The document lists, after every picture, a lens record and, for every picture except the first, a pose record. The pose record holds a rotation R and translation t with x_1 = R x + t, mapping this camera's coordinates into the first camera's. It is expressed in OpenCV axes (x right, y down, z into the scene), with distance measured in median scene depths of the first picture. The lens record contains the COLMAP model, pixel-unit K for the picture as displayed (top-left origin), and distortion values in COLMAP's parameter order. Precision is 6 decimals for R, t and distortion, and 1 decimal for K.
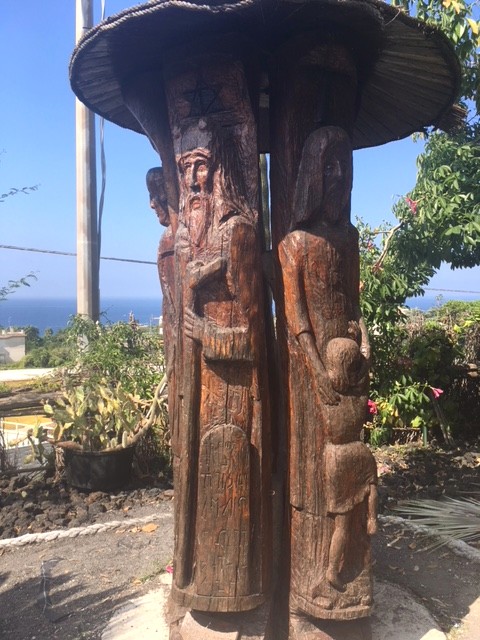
lens RADIAL K [[553.7, 0, 240.1], [0, 553.7, 322.8], [0, 0, 1]] dist [0.089752, -0.145094]
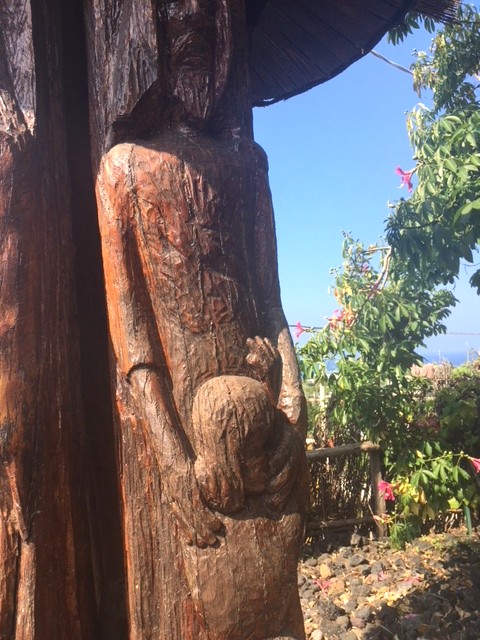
lens RADIAL K [[553.7, 0, 240.1], [0, 553.7, 322.8], [0, 0, 1]] dist [0.089752, -0.145094]
pose [[0.996726, -0.065668, -0.047169, 0.105272], [0.059321, 0.990351, -0.125244, 0.020019], [0.054938, 0.122035, 0.991004, 0.280927]]
